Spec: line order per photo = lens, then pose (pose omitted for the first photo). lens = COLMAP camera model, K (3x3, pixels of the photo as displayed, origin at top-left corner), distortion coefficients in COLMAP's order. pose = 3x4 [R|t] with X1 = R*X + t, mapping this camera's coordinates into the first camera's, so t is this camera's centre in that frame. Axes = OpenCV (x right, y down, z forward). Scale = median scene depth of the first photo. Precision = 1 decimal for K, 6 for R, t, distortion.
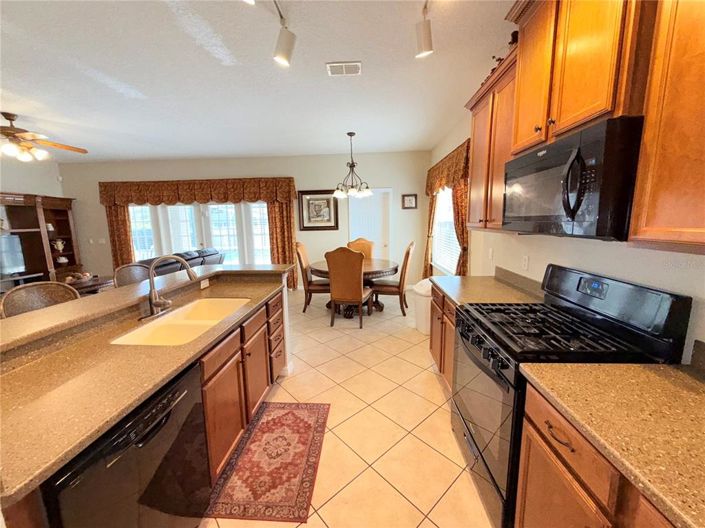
lens RADIAL K [[280.8, 0, 350.9], [0, 280.8, 261.0], [0, 0, 1]] dist [0.001245, 0.000585]
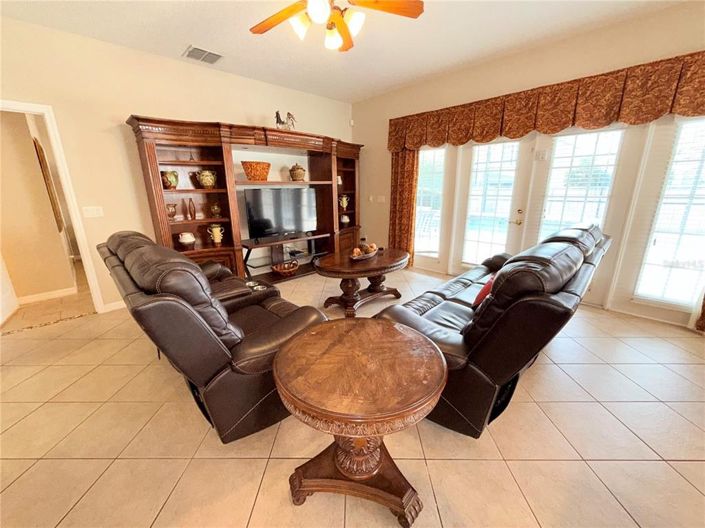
lens RADIAL K [[280.8, 0, 350.9], [0, 280.8, 261.0], [0, 0, 1]] dist [0.001245, 0.000585]
pose [[0.738978, 0.182947, -0.648414, -0.416576], [-0.100523, 0.981593, 0.162390, -0.019589], [0.666188, -0.054822, 0.743766, 0.350588]]
